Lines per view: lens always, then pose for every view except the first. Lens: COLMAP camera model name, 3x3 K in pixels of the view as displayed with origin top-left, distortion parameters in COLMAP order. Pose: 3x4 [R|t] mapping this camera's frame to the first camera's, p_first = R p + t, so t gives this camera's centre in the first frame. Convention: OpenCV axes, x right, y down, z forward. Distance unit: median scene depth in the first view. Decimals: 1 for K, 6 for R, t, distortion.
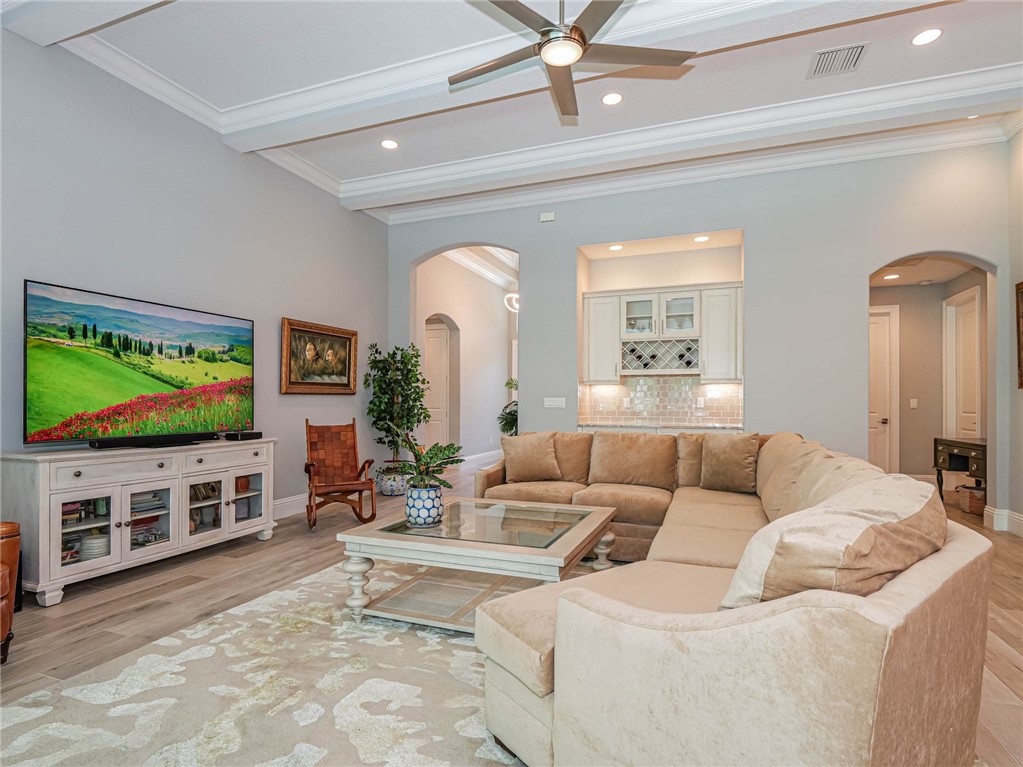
lens RADIAL K [[532.2, 0, 504.4], [0, 532.2, 400.0], [0, 0, 1]] dist [-0.005000, -0.000903]
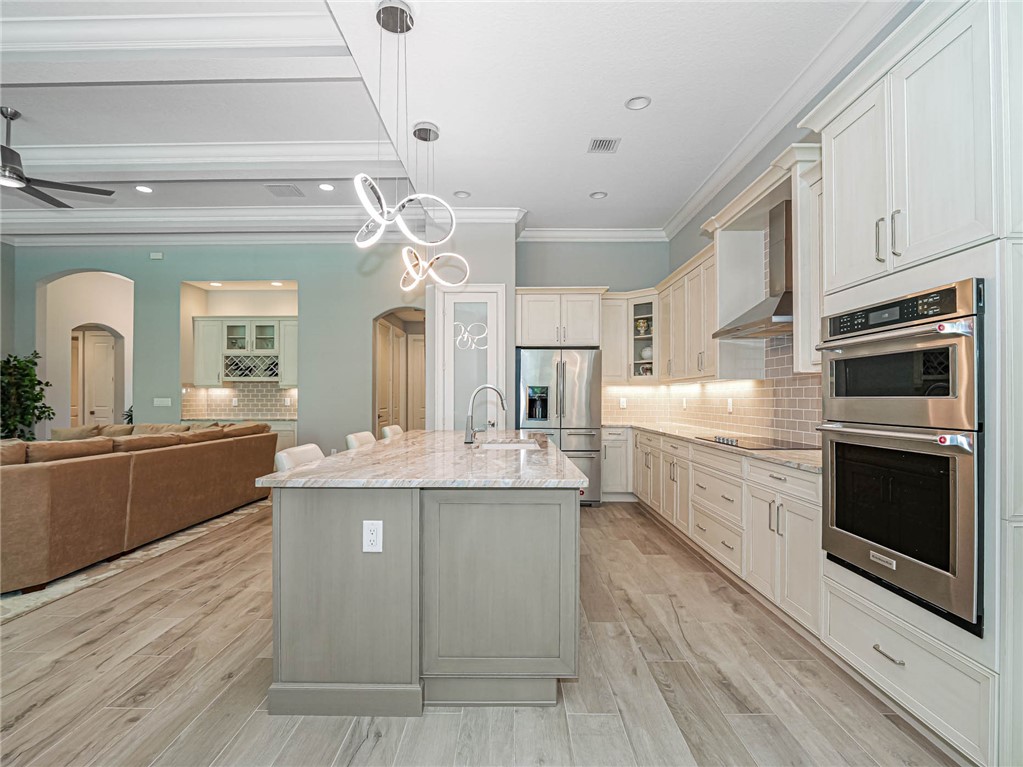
lens RADIAL K [[495.4, 0, 508.5], [0, 495.4, 396.0], [0, 0, 1]] dist [-0.015000, -0.000719]
pose [[0.933030, 0.001440, 0.359796, 0.638517], [-0.001302, 0.999999, -0.000627, -0.015191], [-0.359796, 0.000117, 0.933031, -0.568691]]
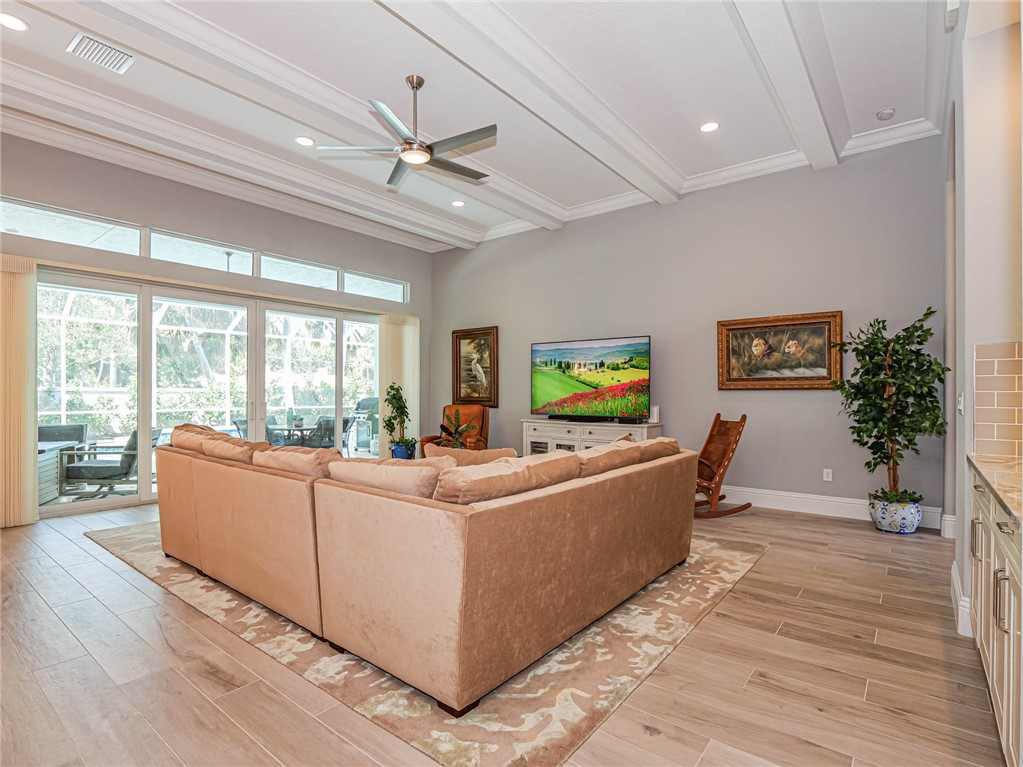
lens RADIAL K [[520.5, 0, 506.3], [0, 520.5, 389.4], [0, 0, 1]] dist [-0.000439, 0.000243]
pose [[-0.300986, -0.008656, -0.953589, 0.912781], [-0.000363, 0.999960, -0.008962, -0.003771], [0.953629, -0.002351, -0.300977, 1.099315]]
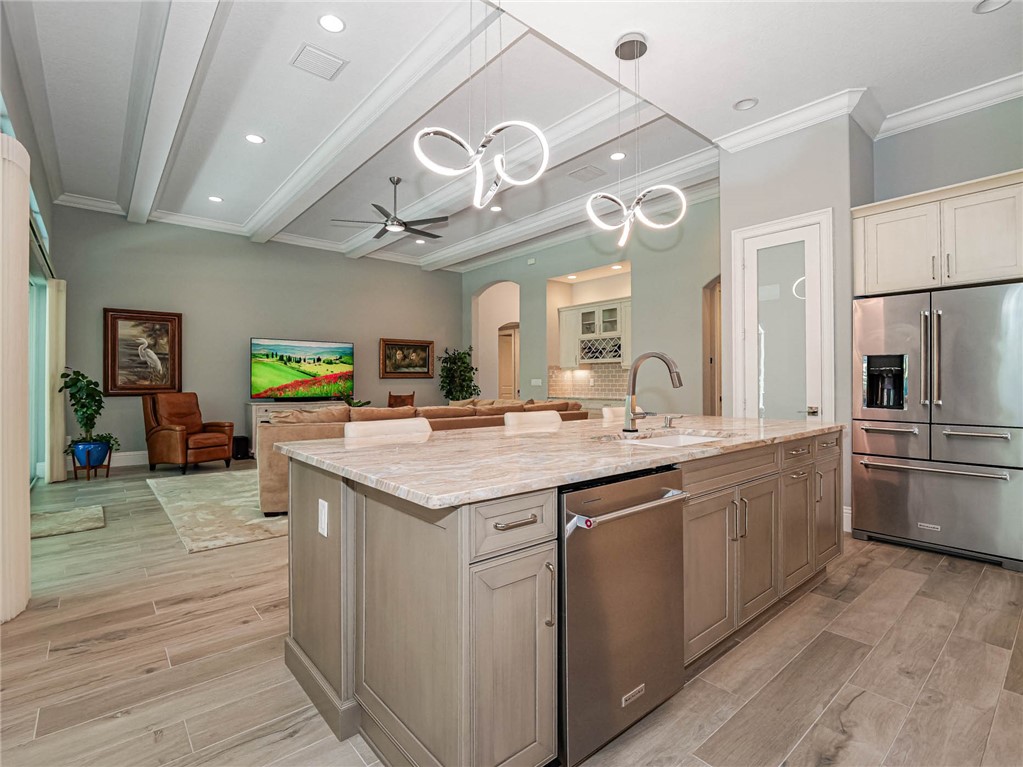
lens RADIAL K [[491.7, 0, 510.6], [0, 491.7, 378.1], [0, 0, 1]] dist [-0.018930, -0.000306]
pose [[0.880545, -0.006781, -0.473914, 1.003751], [0.004797, 0.999974, -0.005395, -0.001212], [0.473938, 0.002477, 0.880555, -0.396687]]
